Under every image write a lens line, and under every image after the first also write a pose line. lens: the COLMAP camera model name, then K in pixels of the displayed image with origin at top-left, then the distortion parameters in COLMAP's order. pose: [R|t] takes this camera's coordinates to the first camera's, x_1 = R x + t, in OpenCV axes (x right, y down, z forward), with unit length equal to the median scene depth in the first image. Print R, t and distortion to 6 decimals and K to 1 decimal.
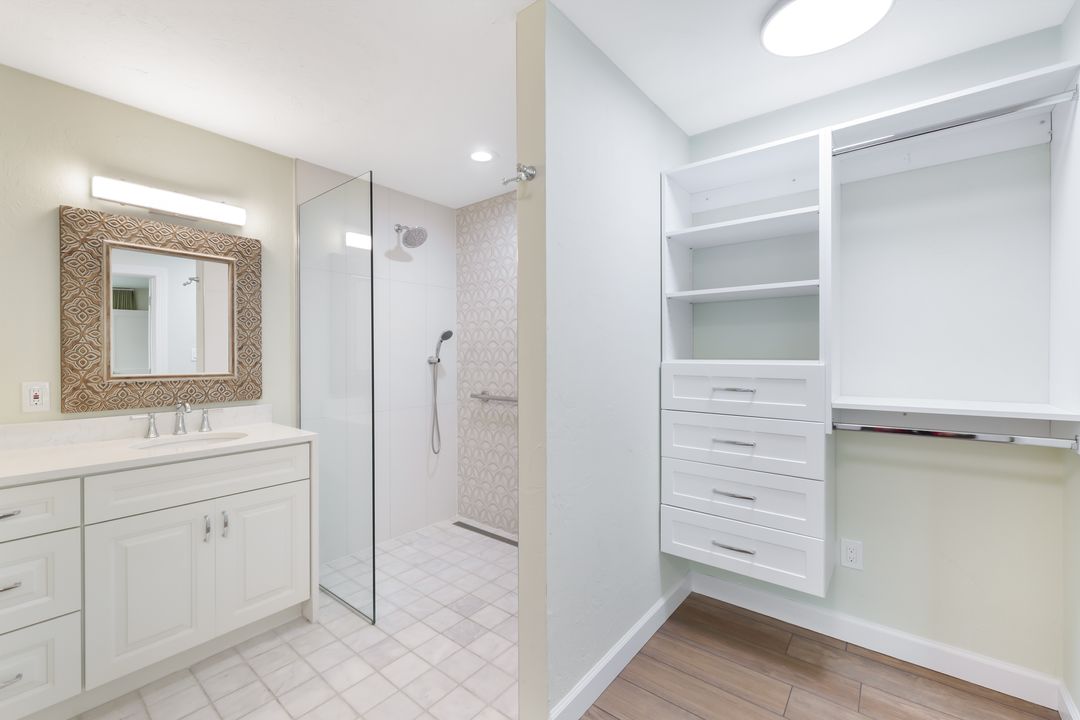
lens RADIAL K [[443.0, 0, 545.9], [0, 443.0, 357.2], [0, 0, 1]] dist [0.002744, 0.000275]
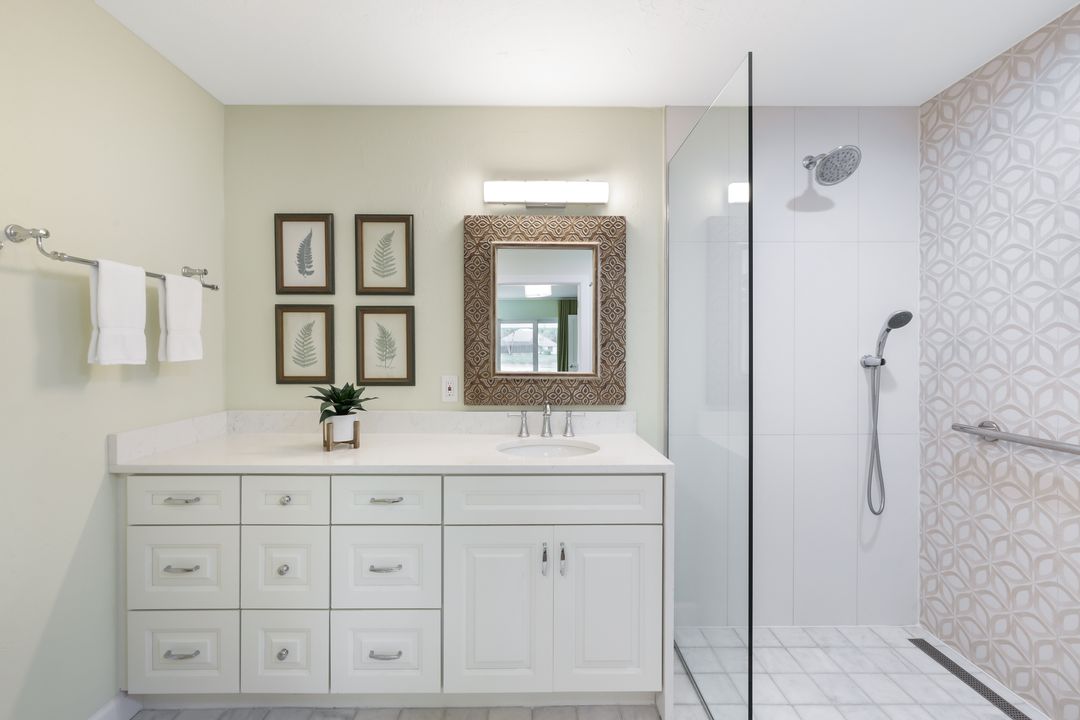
lens RADIAL K [[452.1, 0, 536.6], [0, 452.1, 353.5], [0, 0, 1]] dist [-0.001159, 0.000072]
pose [[0.630314, 0.004966, -0.776324, -0.084358], [-0.006800, 0.999976, 0.000876, -0.002702], [0.776310, 0.004727, 0.630333, 0.339331]]
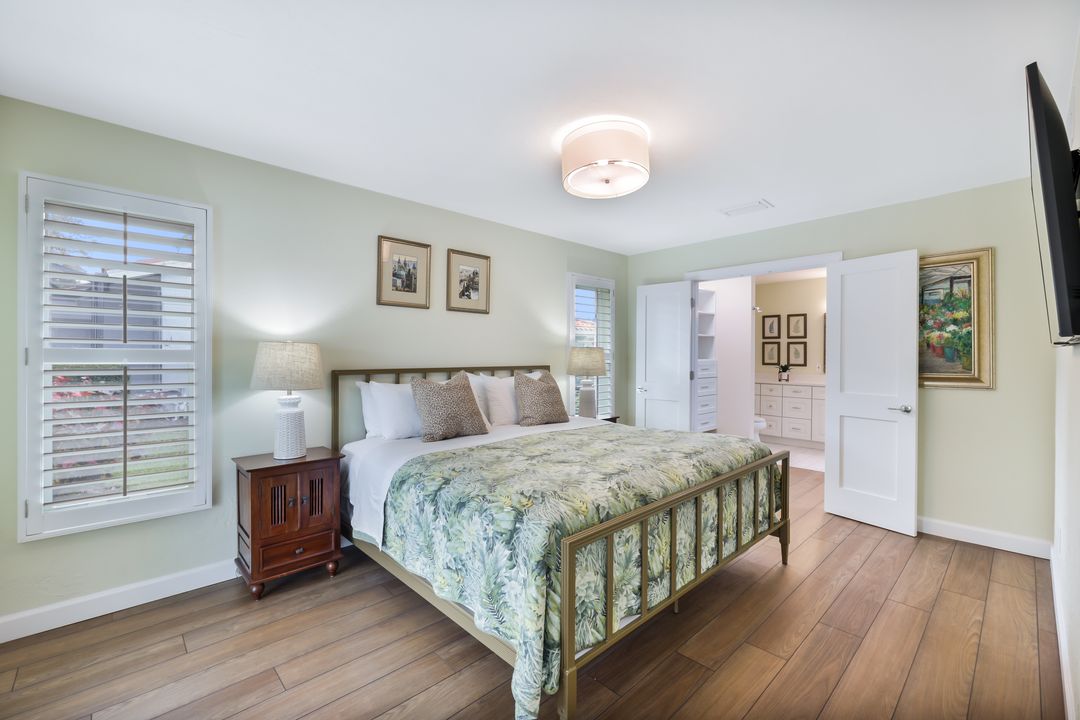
lens RADIAL K [[458.0, 0, 540.0], [0, 458.0, 356.6], [0, 0, 1]] dist [0.017328, -0.000111]
pose [[-0.146349, 0.006231, -0.989213, 2.172406], [-0.015417, 0.999844, 0.008579, 0.001876], [0.989113, 0.016507, -0.146230, -0.518240]]
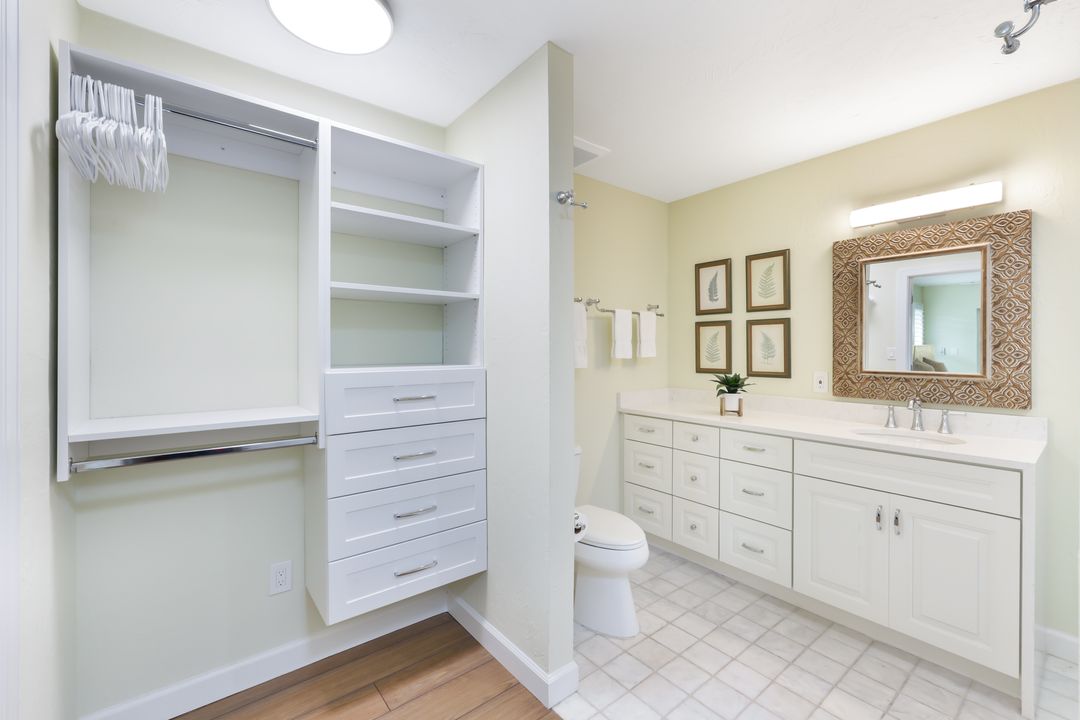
lens RADIAL K [[449.4, 0, 532.1], [0, 449.4, 351.7], [0, 0, 1]] dist [0.000662, 0.000079]
pose [[-0.232298, 0.003991, -0.972637, 0.355879], [-0.006944, 0.999959, 0.005762, -0.007808], [0.972620, 0.008092, -0.232260, 0.333306]]
